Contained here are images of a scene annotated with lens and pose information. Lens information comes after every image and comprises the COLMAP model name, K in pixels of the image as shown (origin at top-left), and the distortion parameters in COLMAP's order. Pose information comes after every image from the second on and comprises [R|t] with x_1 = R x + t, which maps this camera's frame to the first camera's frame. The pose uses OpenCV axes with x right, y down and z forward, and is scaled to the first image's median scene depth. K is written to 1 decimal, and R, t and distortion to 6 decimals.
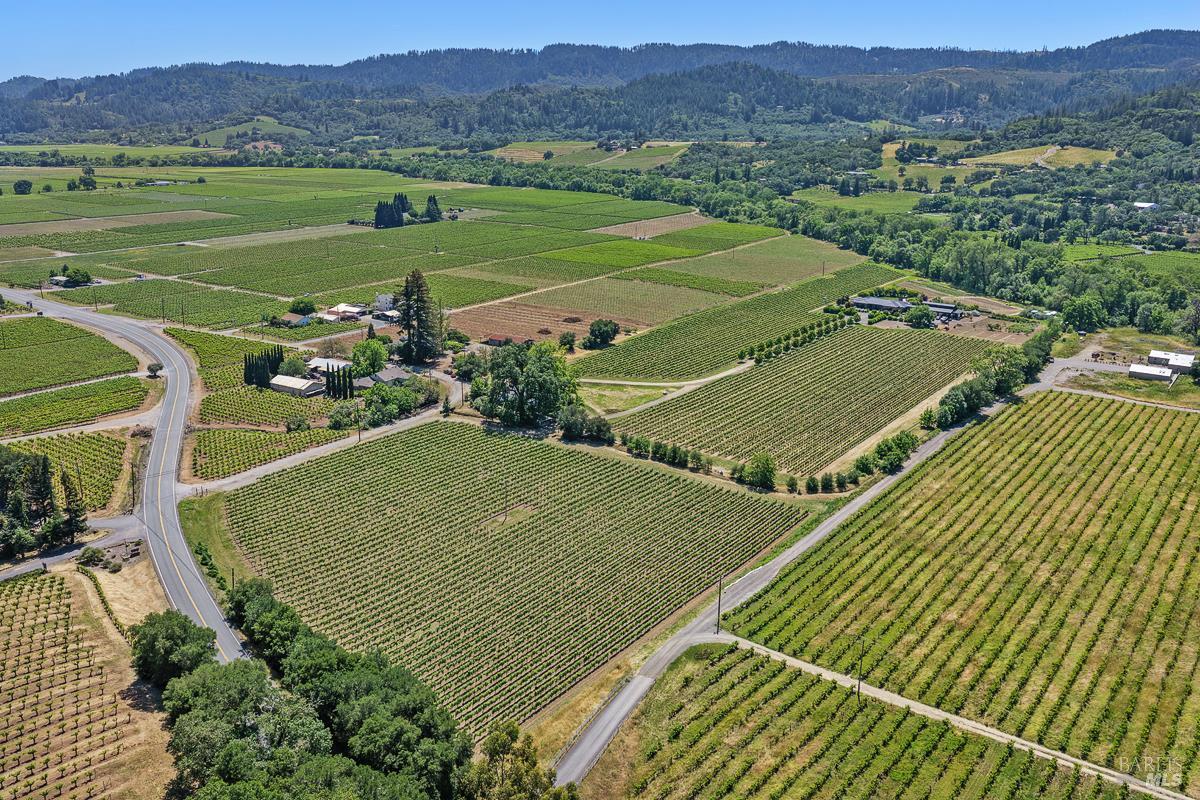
lens RADIAL K [[997.4, 0, 595.3], [0, 997.4, 399.9], [0, 0, 1]] dist [-0.008947, 0.032129]
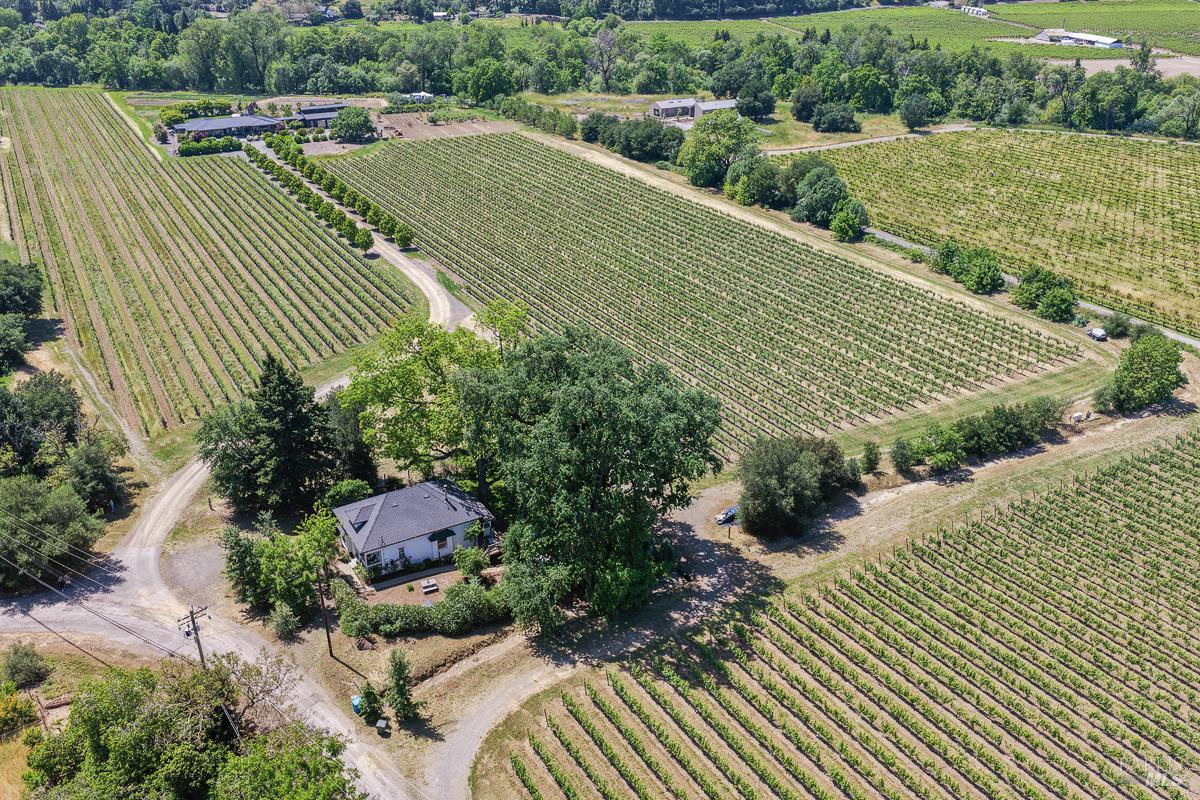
lens RADIAL K [[997.4, 0, 599.9], [0, 997.4, 397.1], [0, 0, 1]] dist [-0.008947, 0.032129]
pose [[0.403794, -0.400295, 0.822626, -0.122297], [0.261376, 0.912191, 0.315579, -0.050323], [-0.876717, 0.087586, 0.472965, 0.338912]]
